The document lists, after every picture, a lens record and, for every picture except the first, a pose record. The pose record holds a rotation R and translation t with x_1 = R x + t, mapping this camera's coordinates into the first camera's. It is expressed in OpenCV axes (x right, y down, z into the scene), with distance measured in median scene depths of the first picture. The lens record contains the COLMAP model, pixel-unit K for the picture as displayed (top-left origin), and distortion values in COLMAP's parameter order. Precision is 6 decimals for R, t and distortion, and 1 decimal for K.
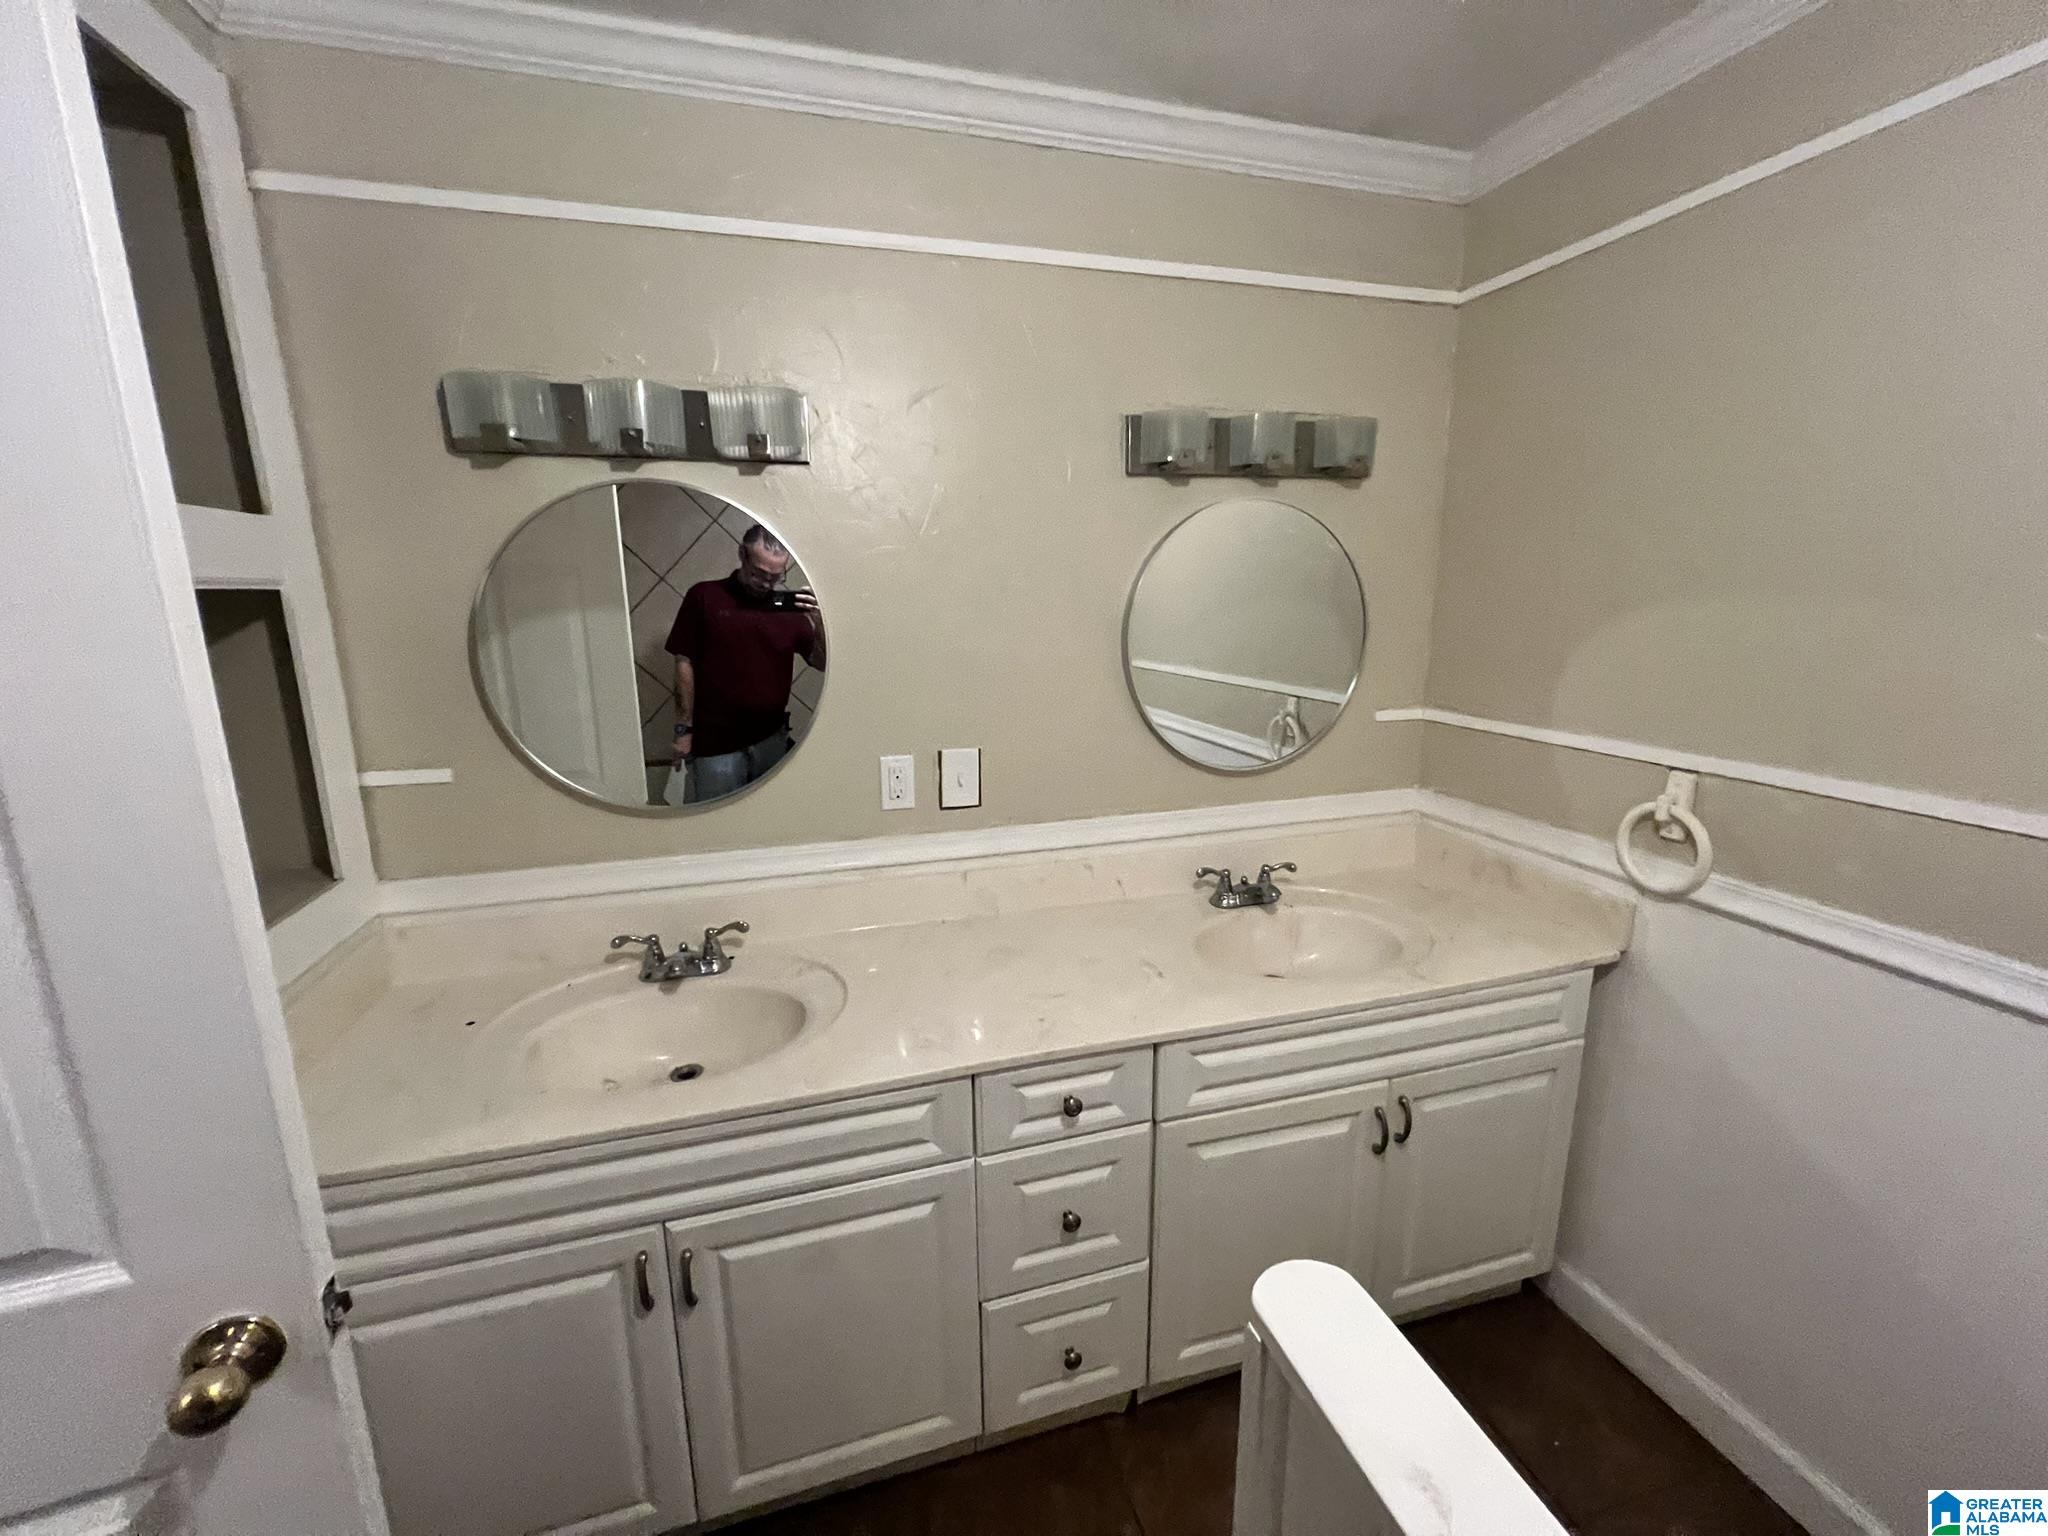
lens RADIAL K [[827.3, 0, 1024.1], [0, 827.3, 758.5], [0, 0, 1]] dist [0.004149, 0.000227]
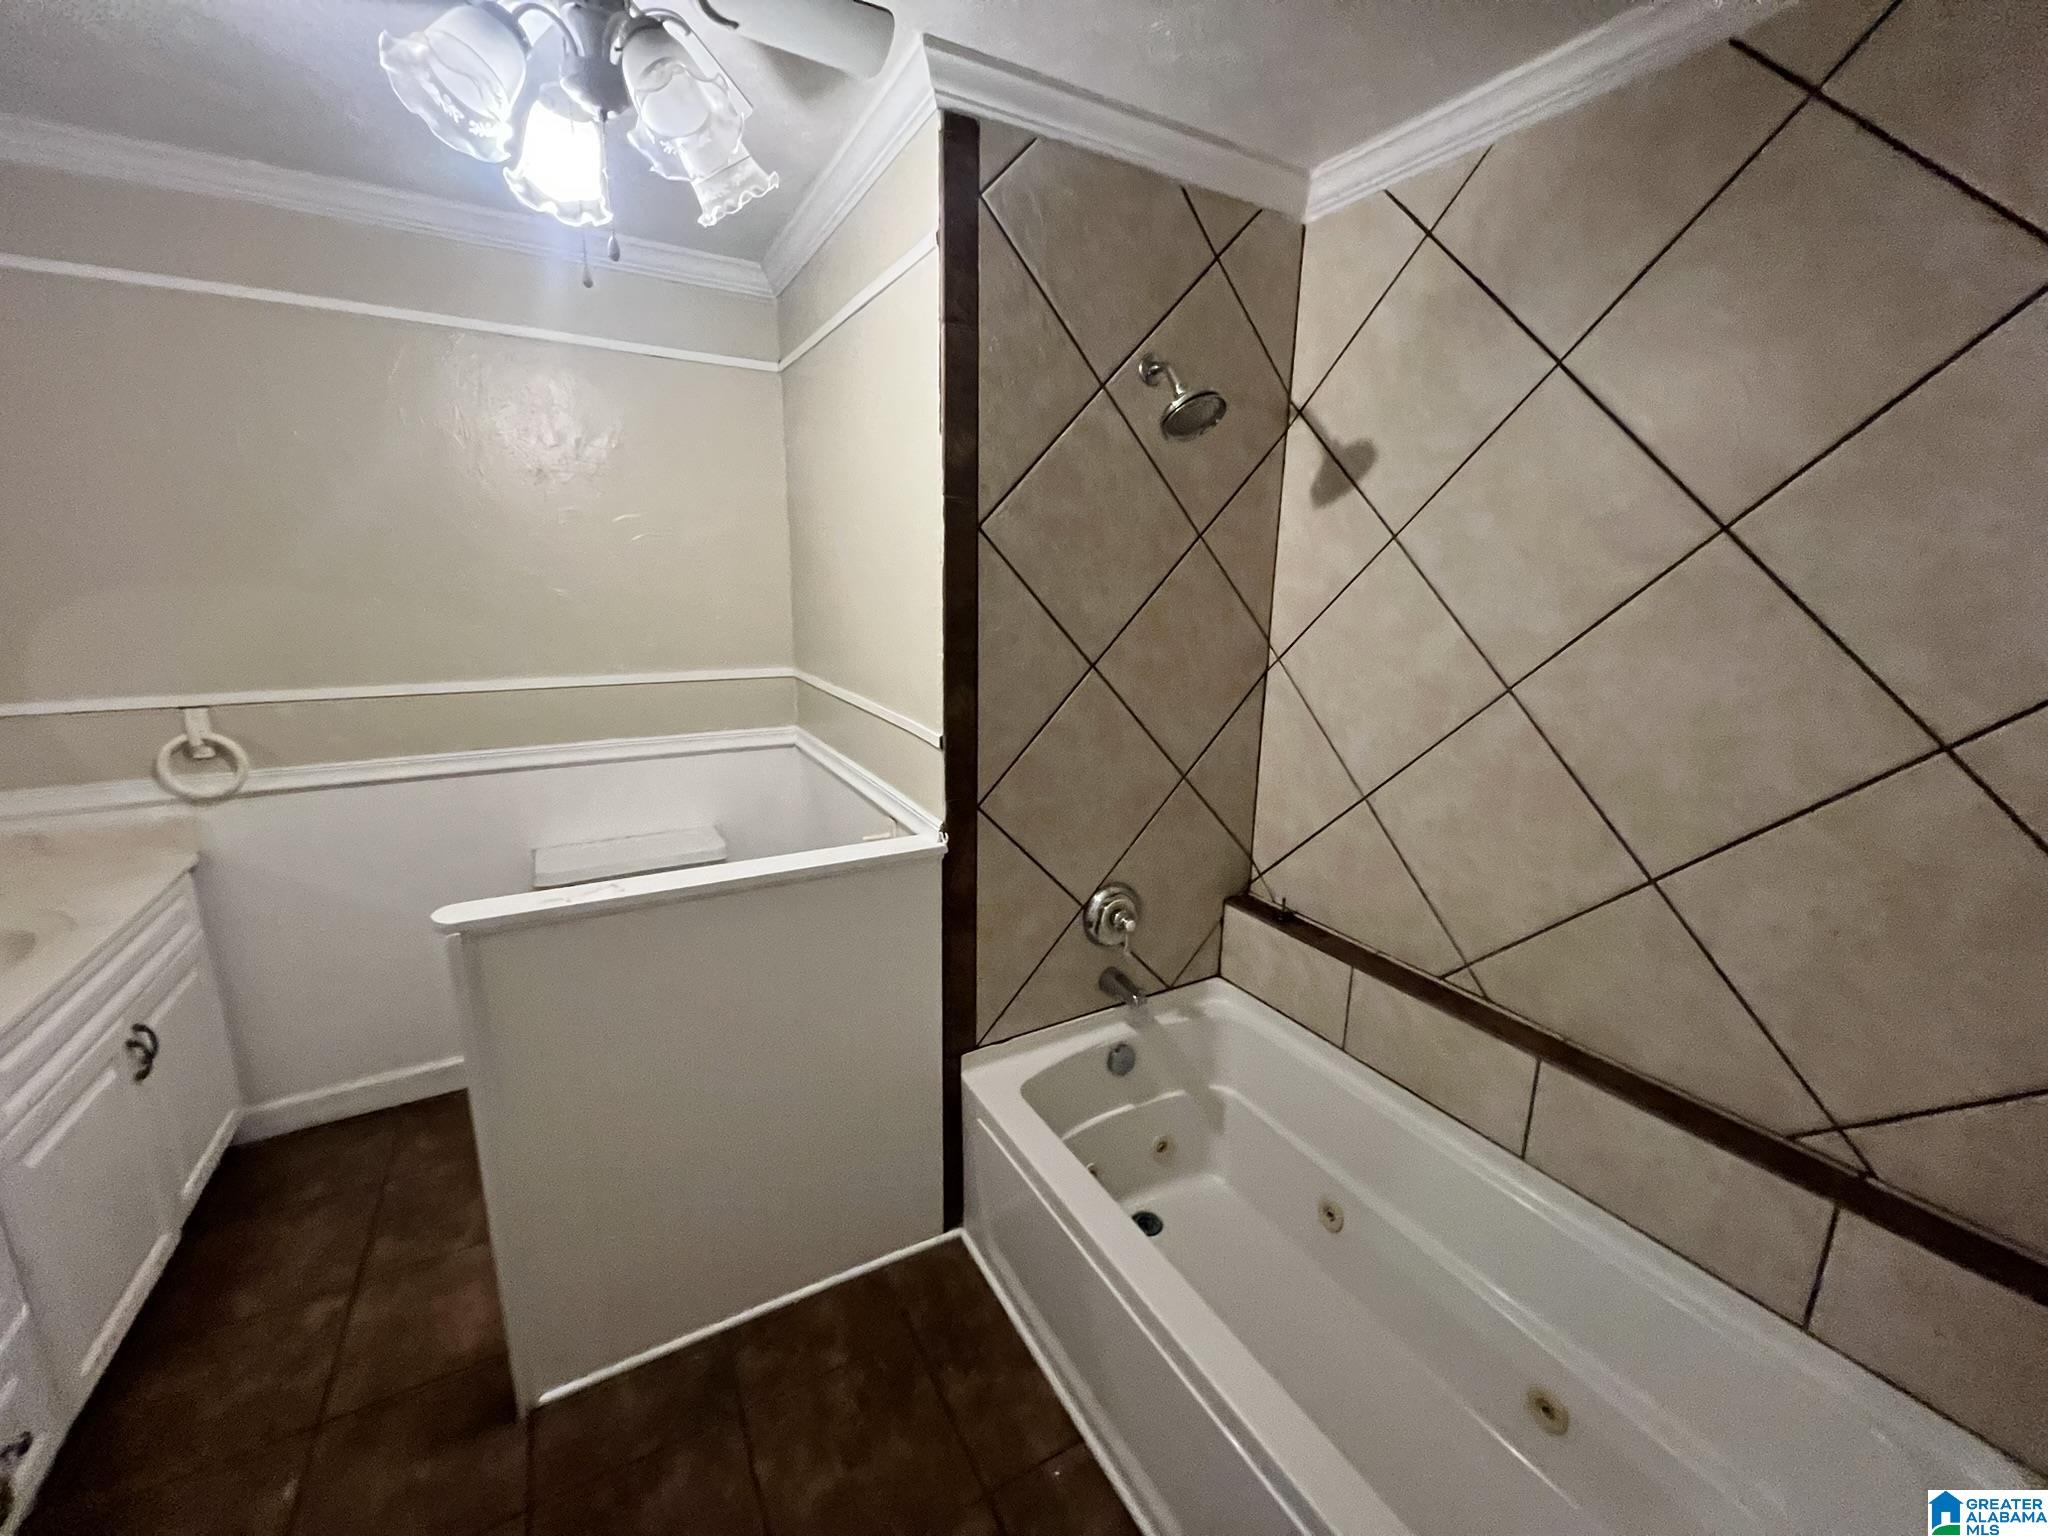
lens RADIAL K [[827.3, 0, 1023.1], [0, 827.3, 765.4], [0, 0, 1]] dist [0.004149, 0.000227]
pose [[-0.209387, -0.219903, 0.952785, -0.768089], [0.201755, 0.943703, 0.262145, 0.021411], [-0.956793, 0.247119, -0.153233, -0.069682]]
